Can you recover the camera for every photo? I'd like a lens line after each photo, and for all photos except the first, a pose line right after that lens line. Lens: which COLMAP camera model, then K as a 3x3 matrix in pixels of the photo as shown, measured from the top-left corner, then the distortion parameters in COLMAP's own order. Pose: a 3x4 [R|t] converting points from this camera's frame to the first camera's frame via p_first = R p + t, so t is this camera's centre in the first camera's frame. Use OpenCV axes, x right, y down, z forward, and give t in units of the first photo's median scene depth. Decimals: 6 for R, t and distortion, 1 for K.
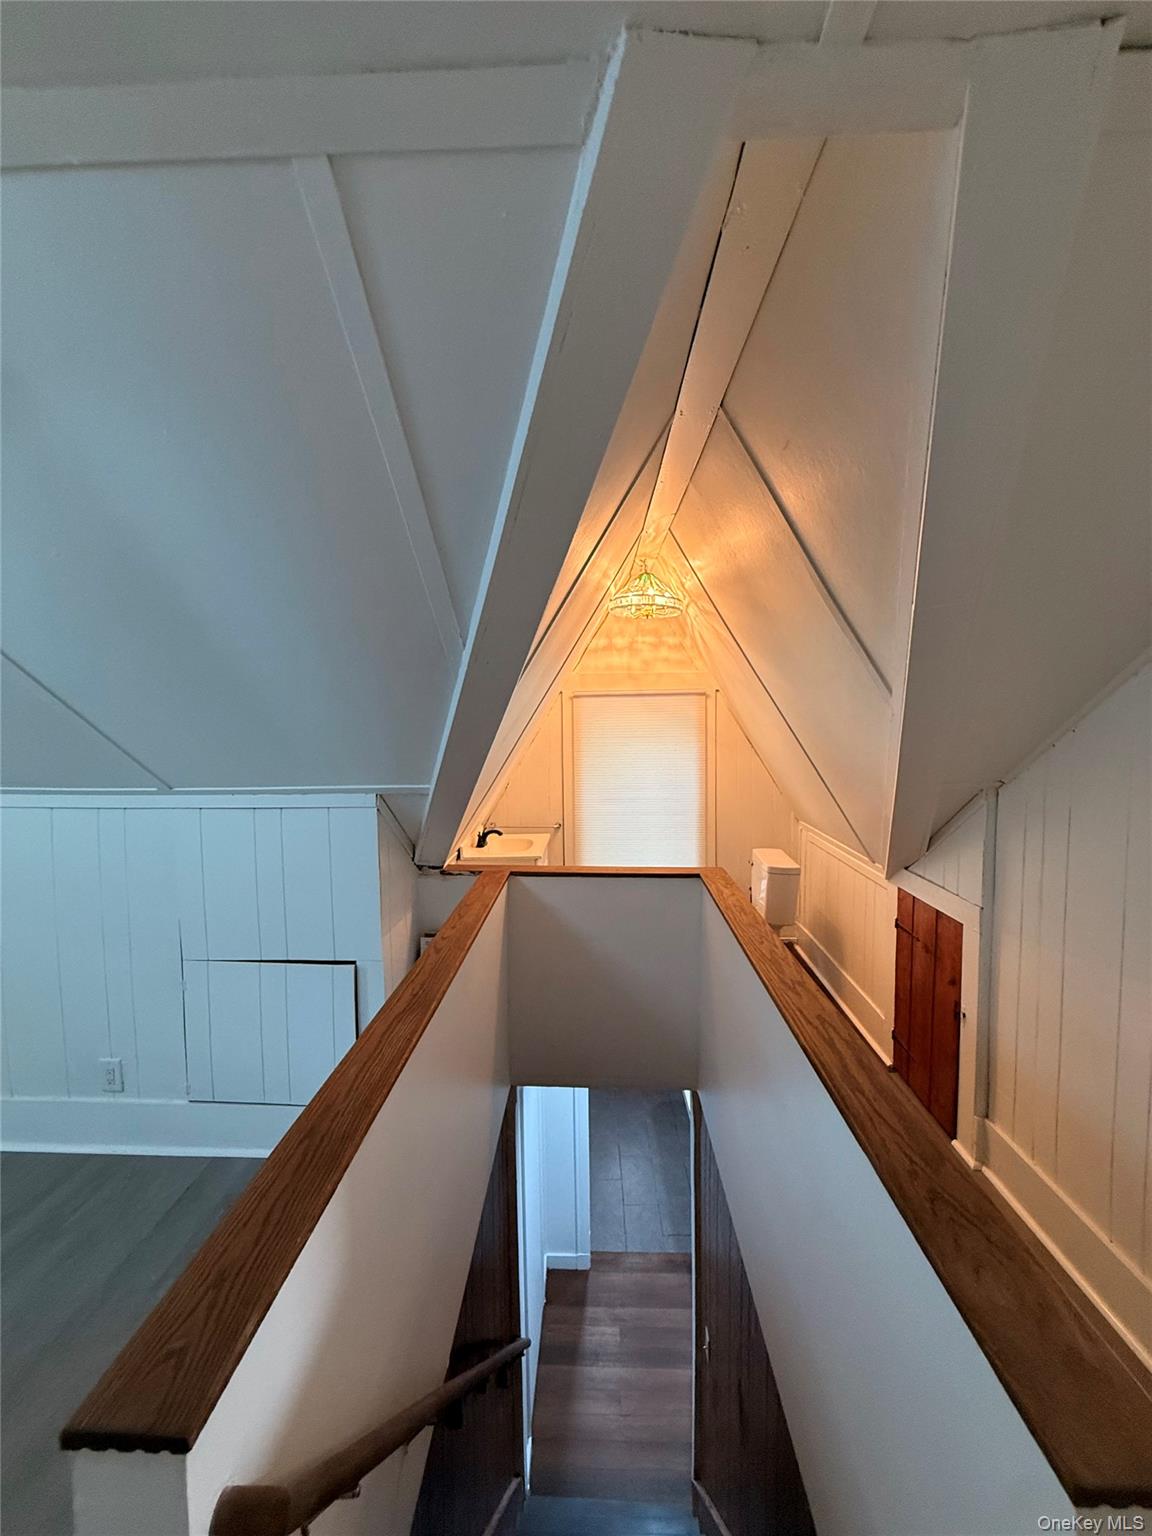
lens RADIAL K [[613.0, 0, 576.4], [0, 613.0, 768.3], [0, 0, 1]] dist [-0.000184, -0.000077]
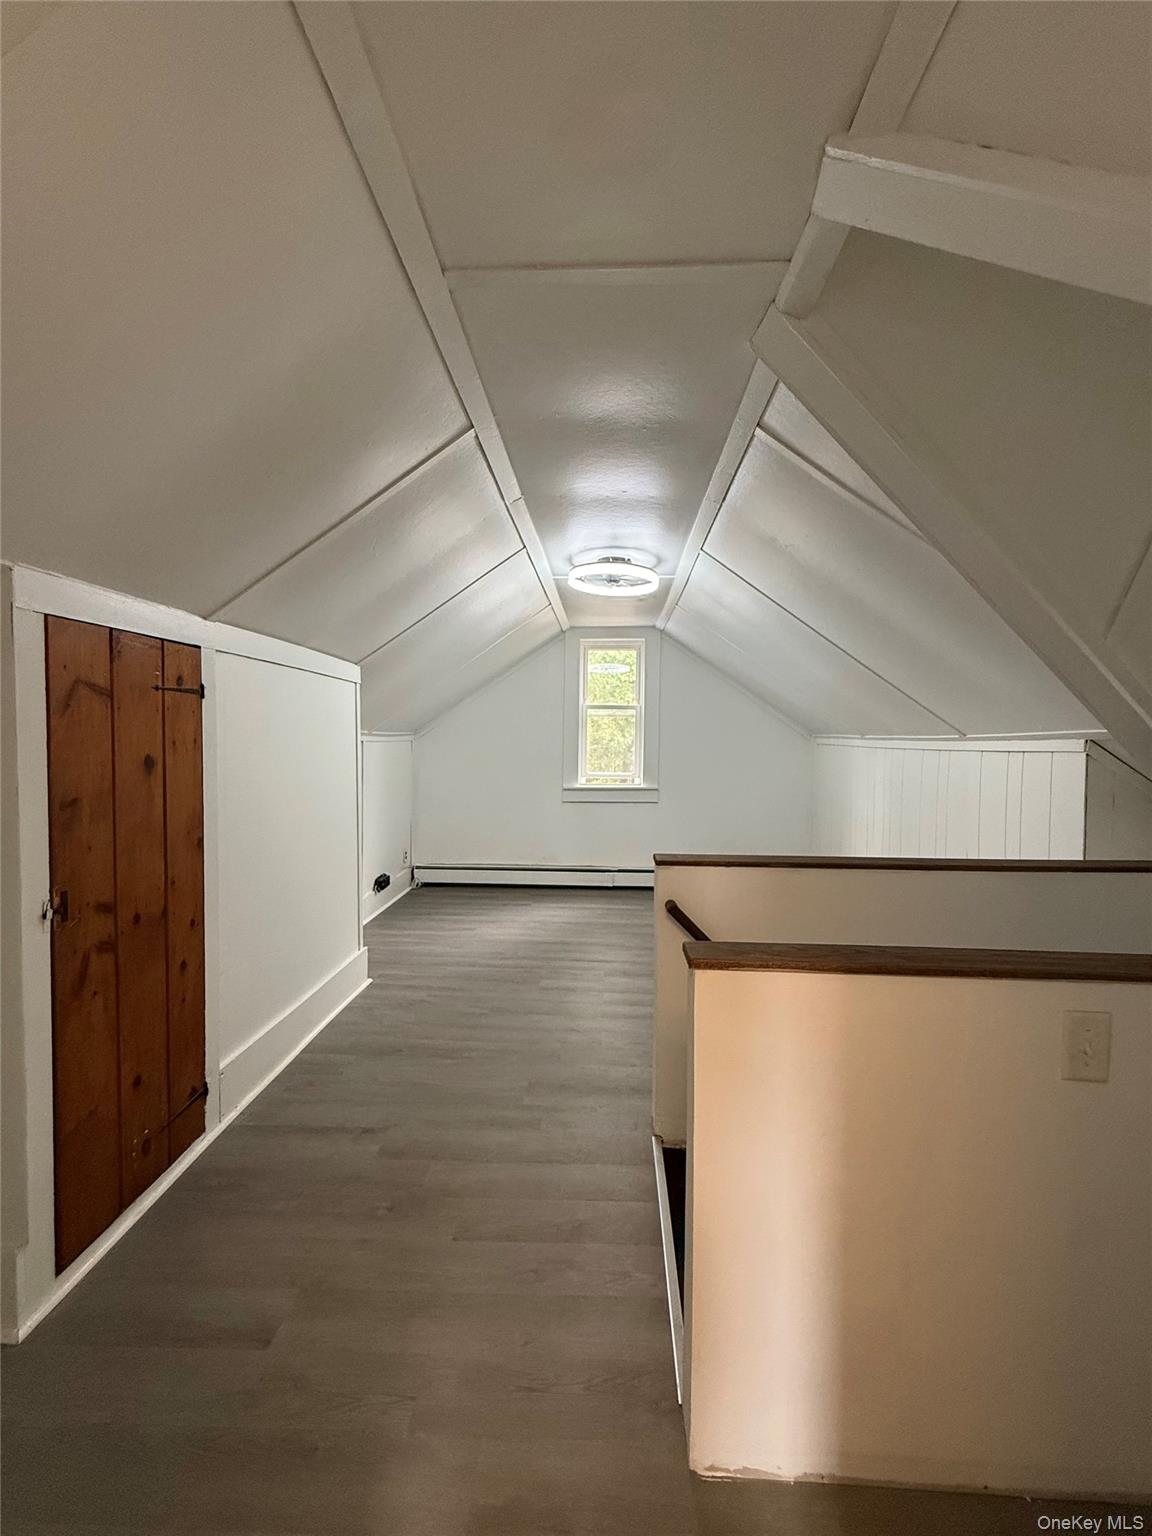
lens RADIAL K [[613.0, 0, 575.0], [0, 613.0, 764.6], [0, 0, 1]] dist [-0.000184, -0.000077]
pose [[-0.020894, 0.036453, -0.999117, 0.744785], [-0.077368, 0.996279, 0.037968, 0.113106], [0.996784, 0.078093, -0.017996, 0.145670]]
